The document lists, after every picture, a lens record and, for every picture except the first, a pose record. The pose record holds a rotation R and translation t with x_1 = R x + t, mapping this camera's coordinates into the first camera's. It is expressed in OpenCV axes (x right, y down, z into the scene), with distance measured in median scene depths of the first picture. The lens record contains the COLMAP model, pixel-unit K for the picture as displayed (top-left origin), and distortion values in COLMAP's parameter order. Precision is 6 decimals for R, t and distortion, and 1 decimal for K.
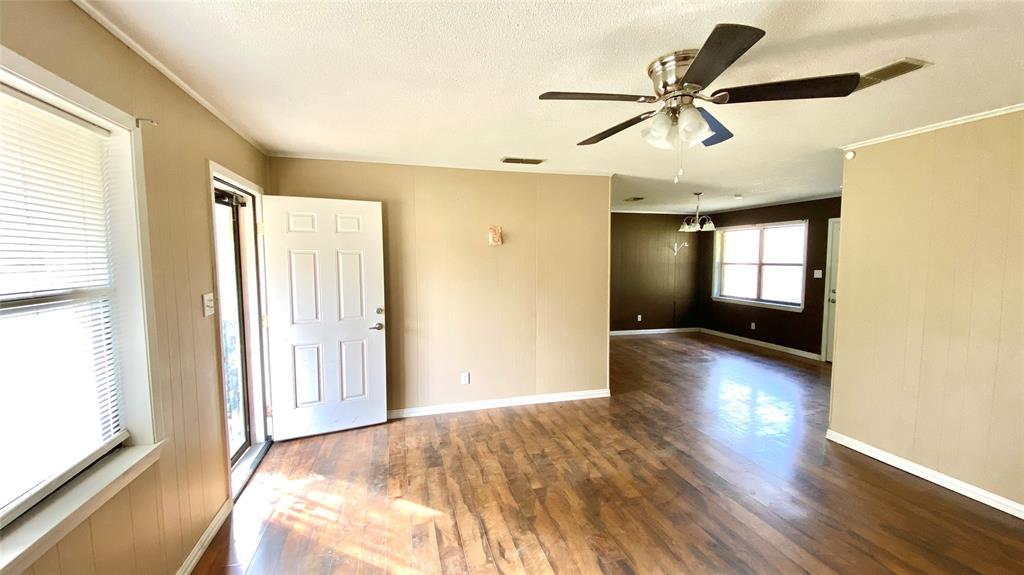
lens RADIAL K [[418.0, 0, 506.1], [0, 418.0, 289.2], [0, 0, 1]] dist [-0.001785, -0.000574]
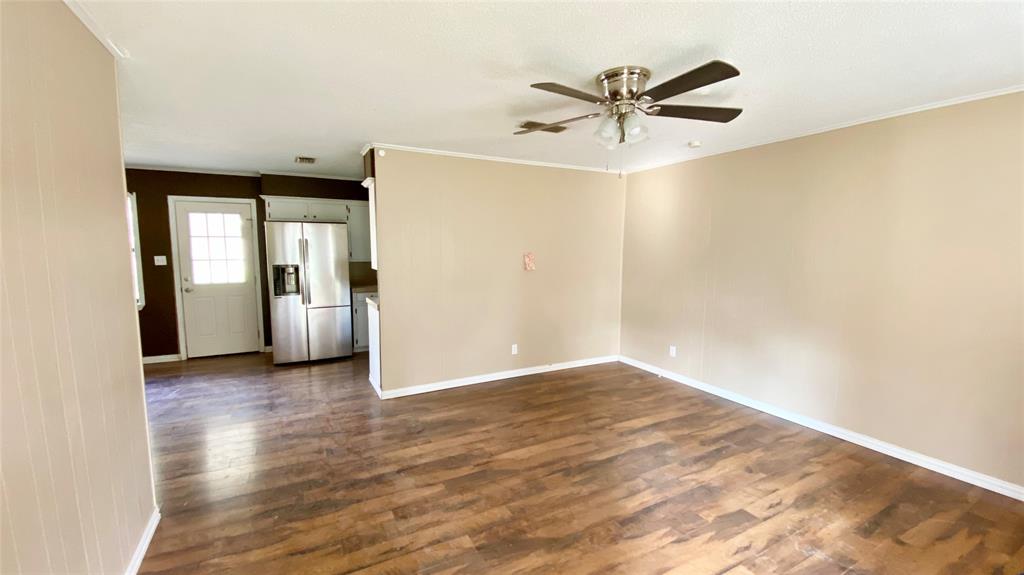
lens RADIAL K [[418.0, 0, 506.1], [0, 418.0, 289.2], [0, 0, 1]] dist [-0.001785, -0.000574]
pose [[-0.226451, -0.103909, 0.968464, -0.420358], [0.068264, 0.990155, 0.122198, -0.065139], [-0.971628, 0.093783, -0.217128, 0.964977]]
